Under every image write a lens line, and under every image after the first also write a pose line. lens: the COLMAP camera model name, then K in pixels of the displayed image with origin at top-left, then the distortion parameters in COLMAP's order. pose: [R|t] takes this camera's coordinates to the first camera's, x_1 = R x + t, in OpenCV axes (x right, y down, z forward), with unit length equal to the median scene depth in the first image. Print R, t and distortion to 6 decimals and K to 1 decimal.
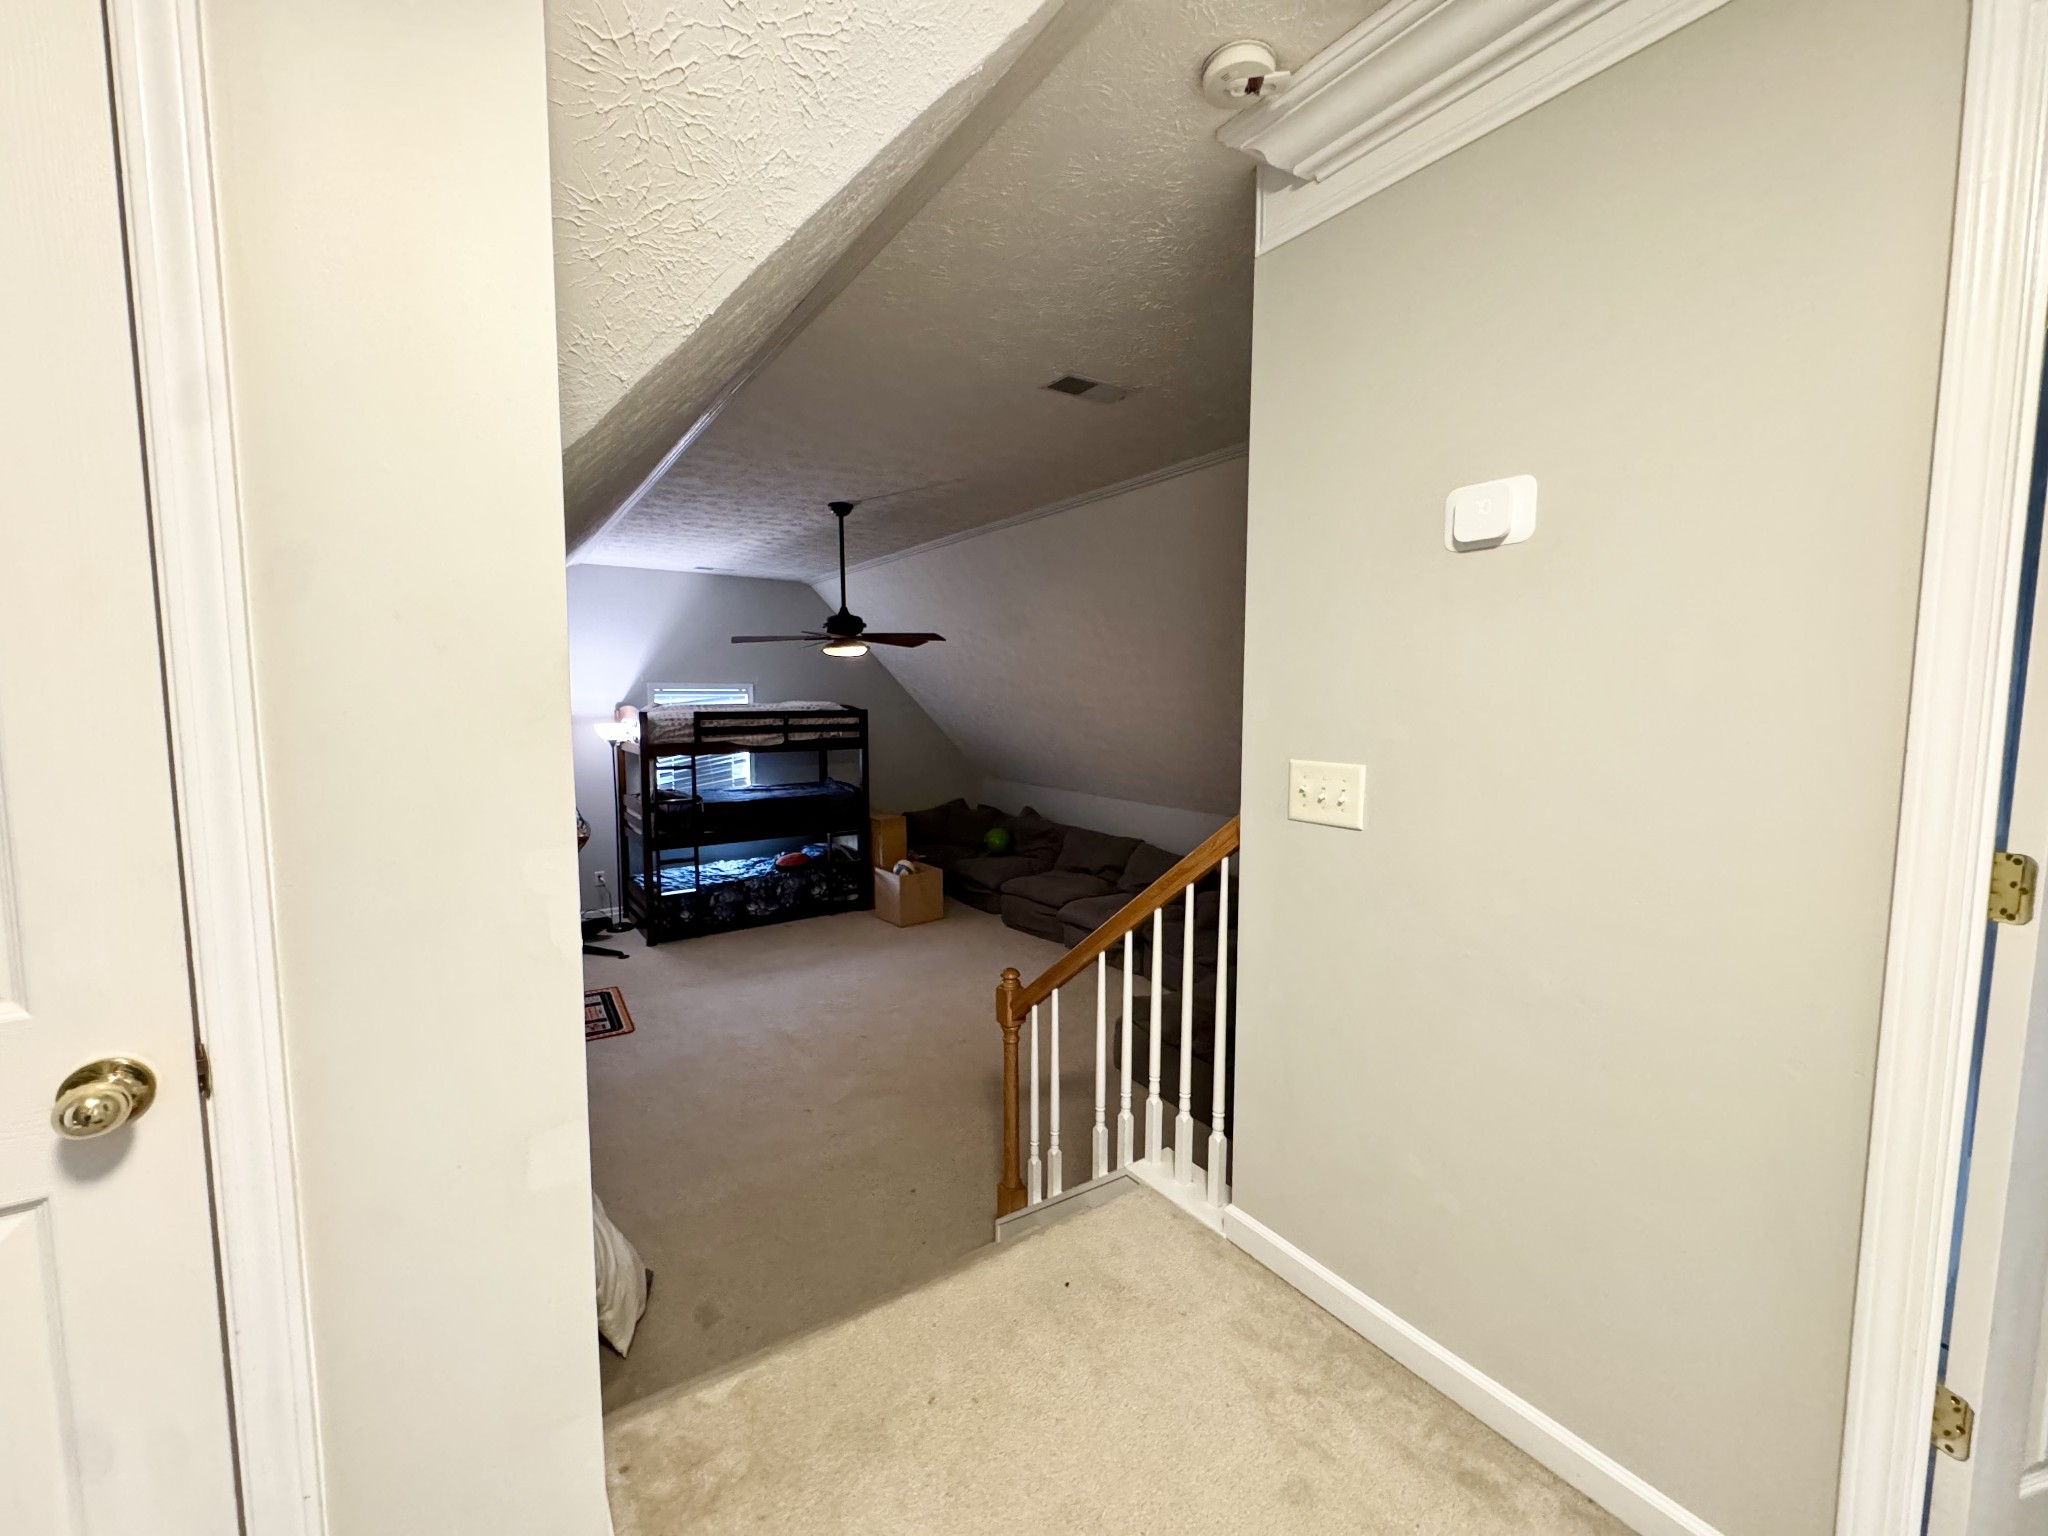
lens RADIAL K [[821.3, 0, 1024.6], [0, 821.3, 763.5], [0, 0, 1]] dist [0.000058, -0.000231]
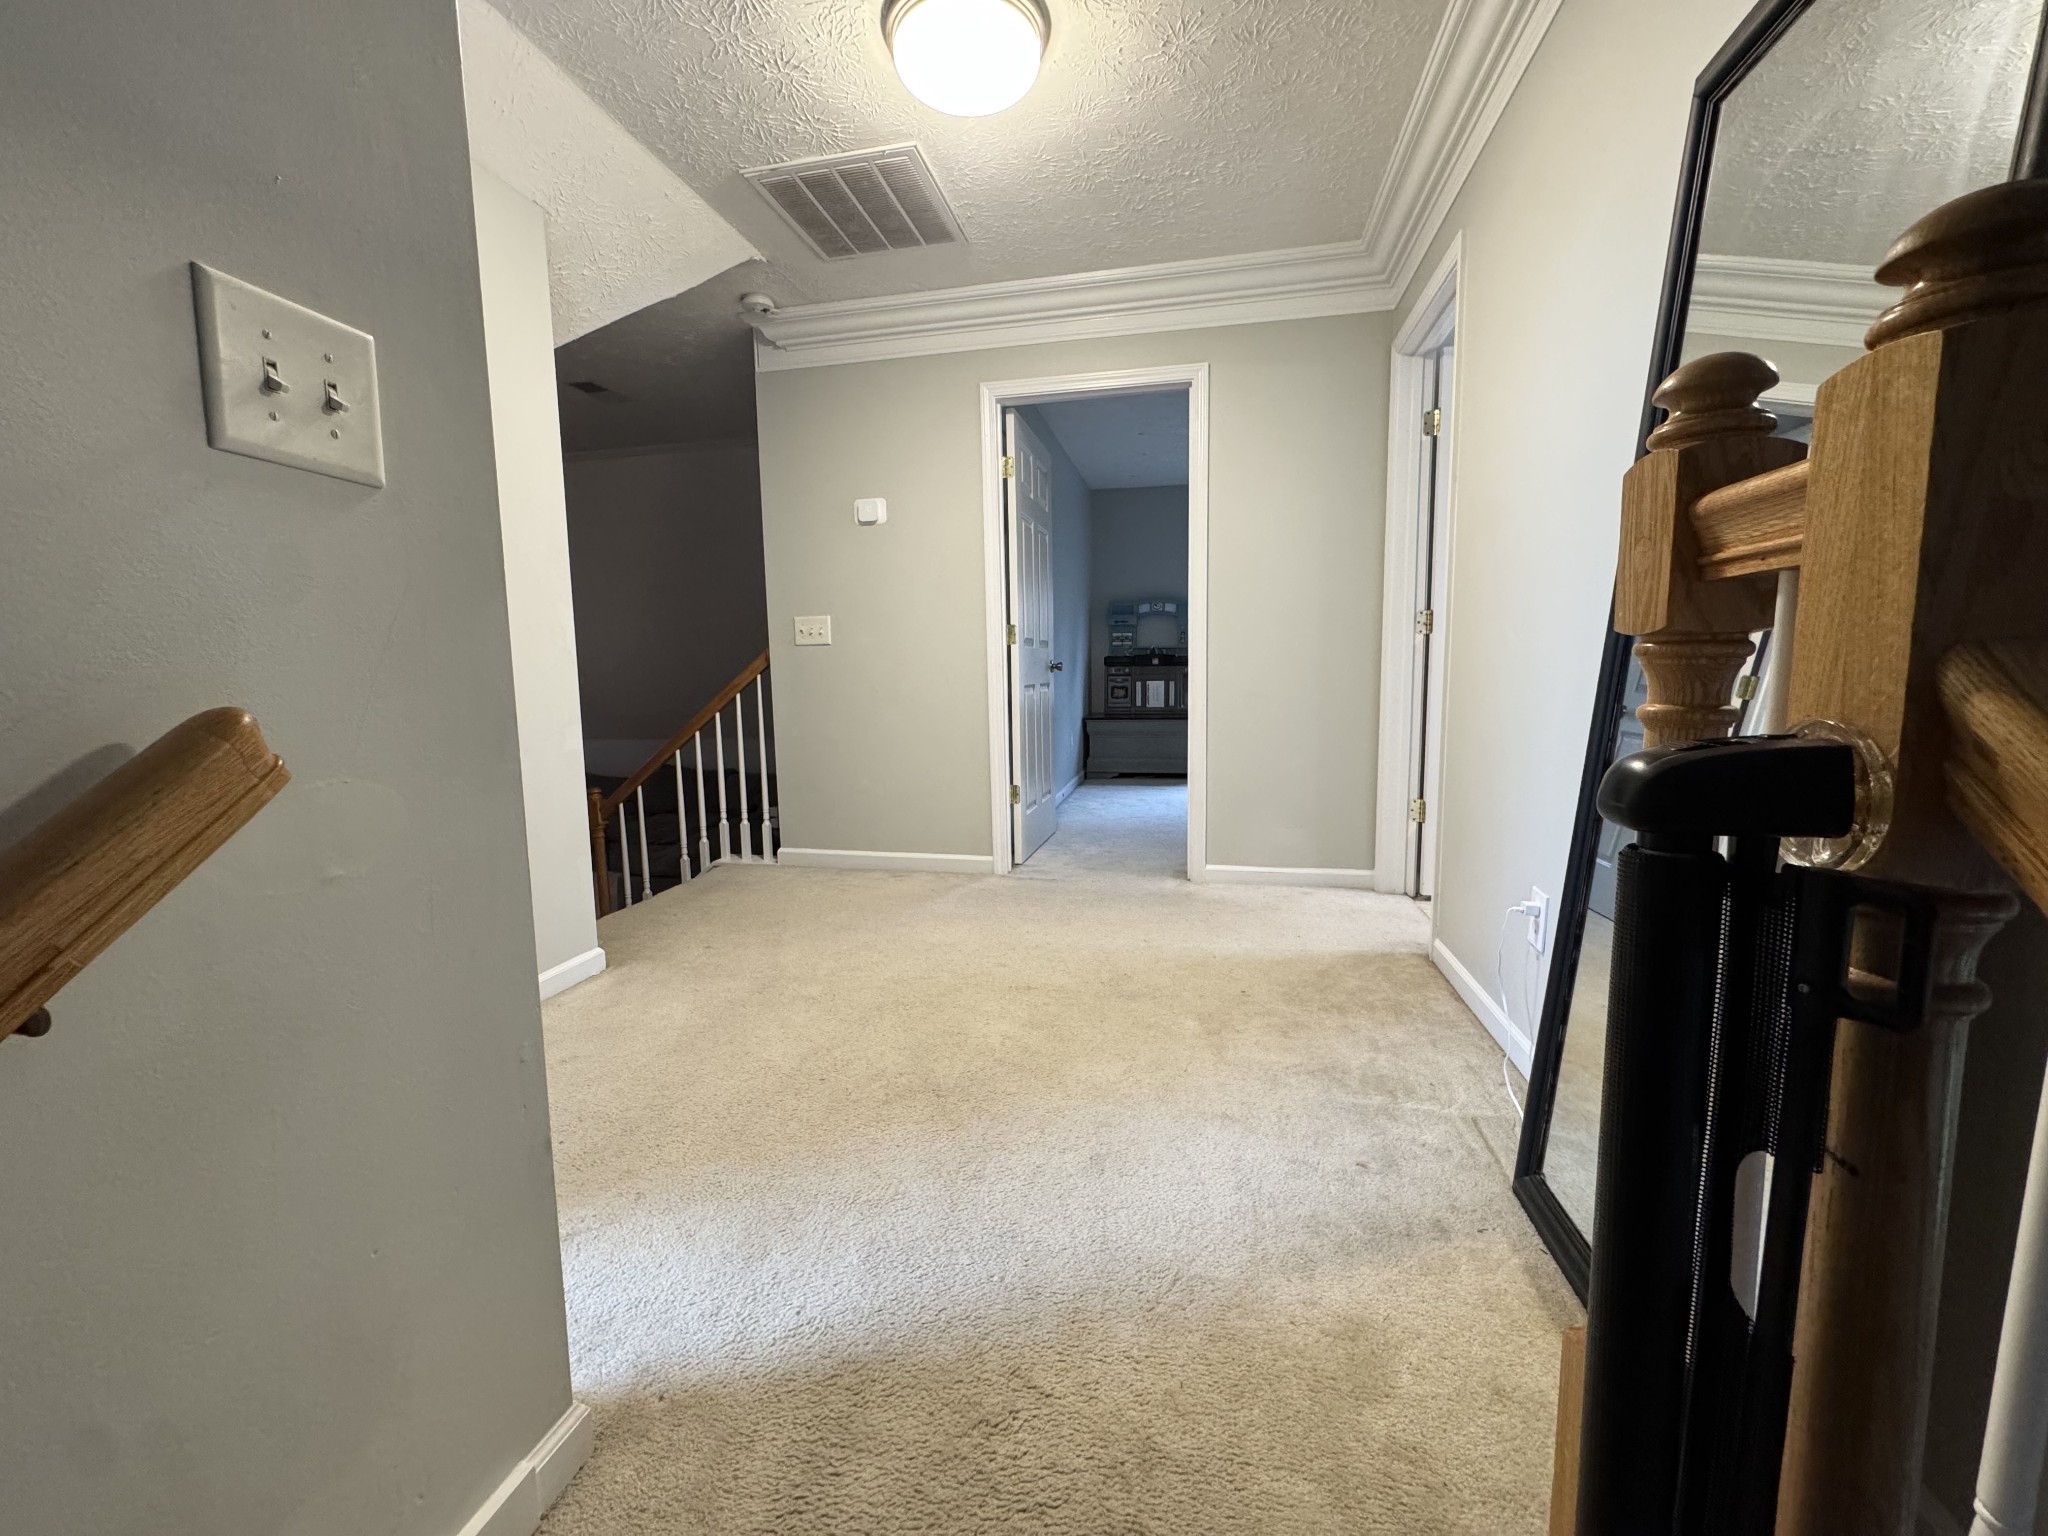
lens RADIAL K [[821.3, 0, 1024.6], [0, 821.3, 763.5], [0, 0, 1]] dist [0.000058, -0.000231]
pose [[0.723546, -0.098864, 0.683160, -0.738995], [0.080767, 0.995018, 0.058453, 0.297754], [-0.685535, 0.012884, 0.727926, -0.958362]]
